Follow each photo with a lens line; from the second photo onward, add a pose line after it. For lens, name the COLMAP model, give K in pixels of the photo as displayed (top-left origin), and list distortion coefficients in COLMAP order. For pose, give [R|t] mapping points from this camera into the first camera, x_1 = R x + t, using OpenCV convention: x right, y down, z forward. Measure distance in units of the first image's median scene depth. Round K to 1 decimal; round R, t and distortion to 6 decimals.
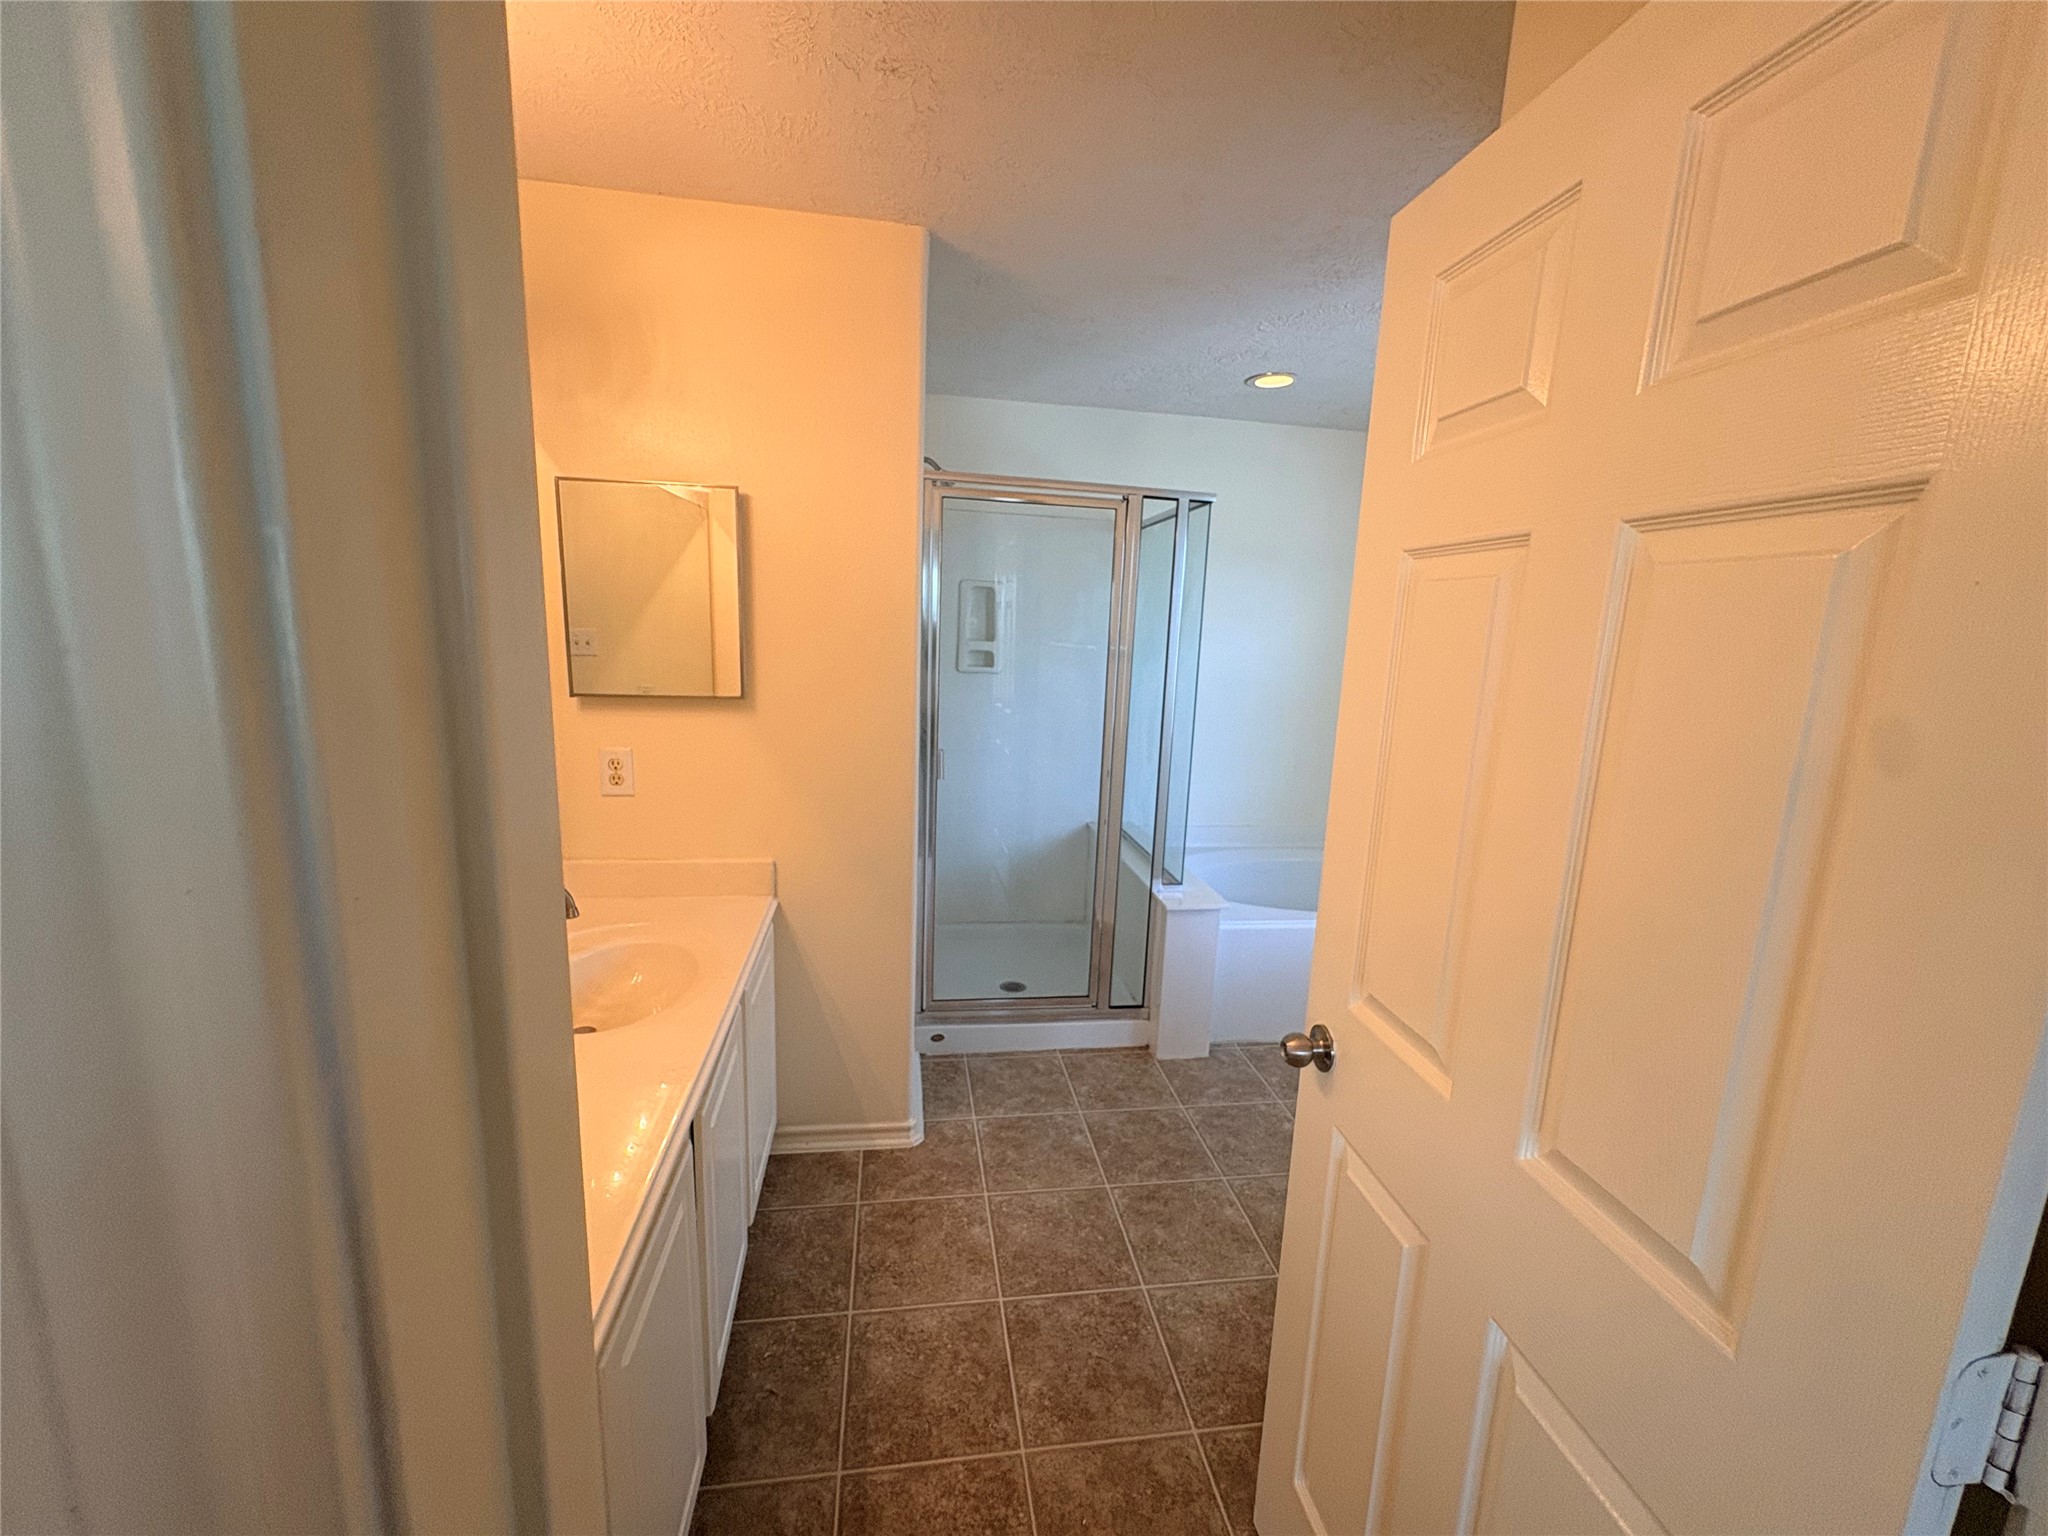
lens RADIAL K [[812.8, 0, 1026.1], [0, 812.8, 771.6], [0, 0, 1]] dist [-0.002410, 0.000878]
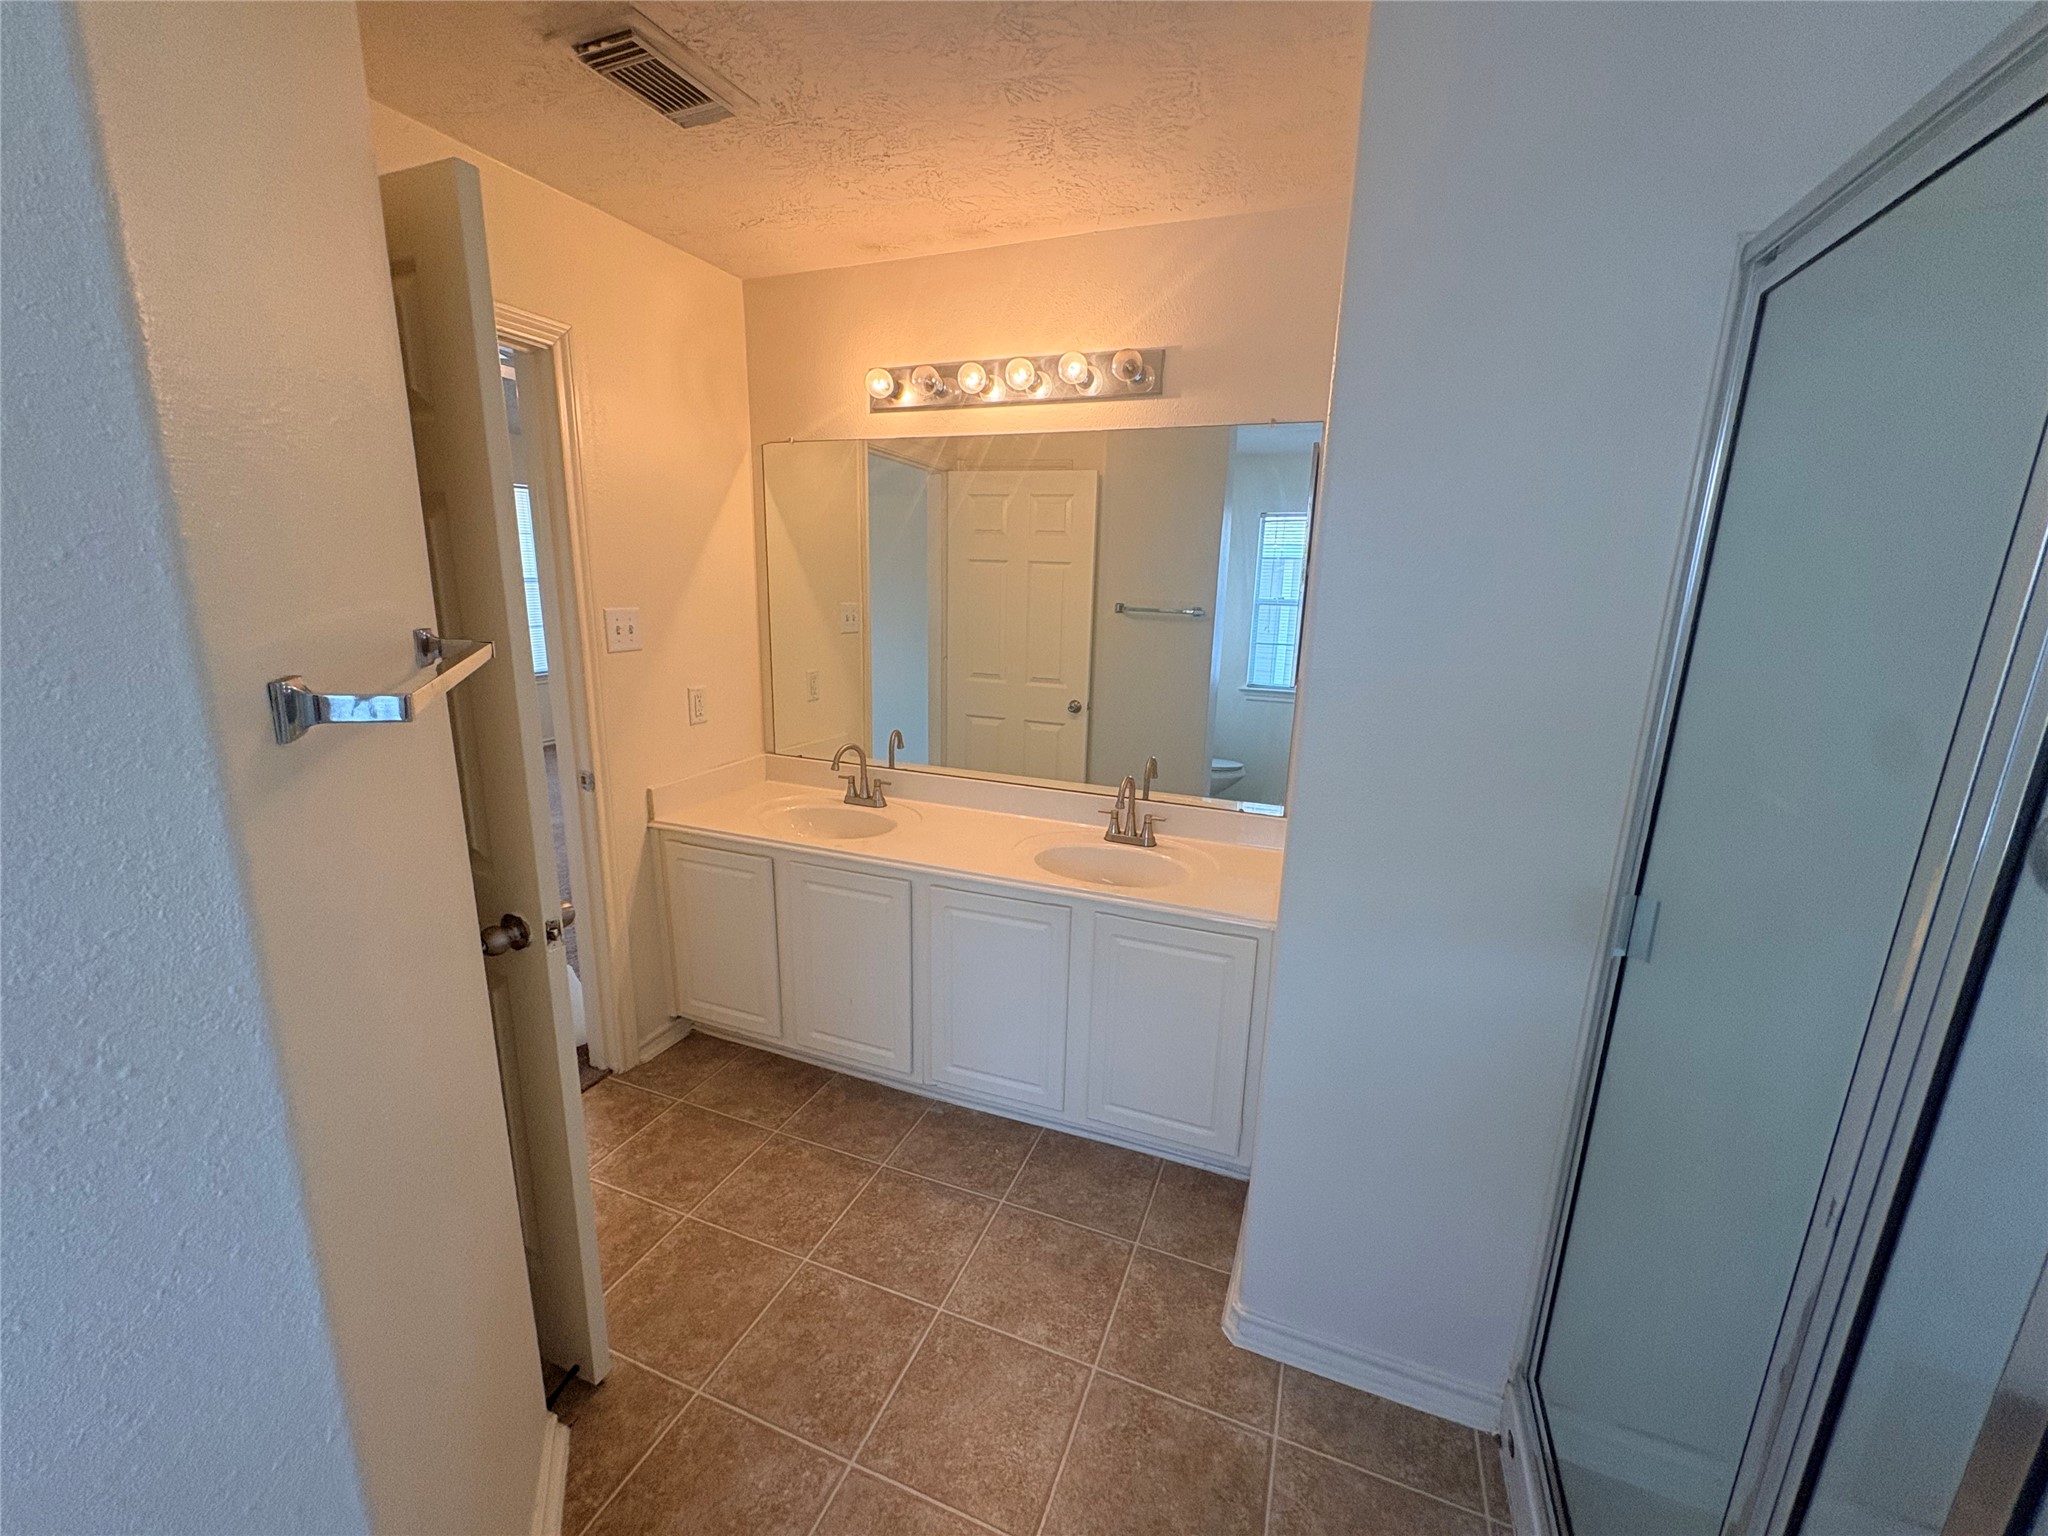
lens RADIAL K [[812.8, 0, 1026.4], [0, 812.8, 768.0], [0, 0, 1]] dist [-0.002410, 0.000878]
pose [[-0.498426, 0.149099, -0.854015, 0.468881], [-0.203744, 0.937362, 0.282560, -0.165390], [0.842650, 0.314836, -0.436828, 0.969562]]
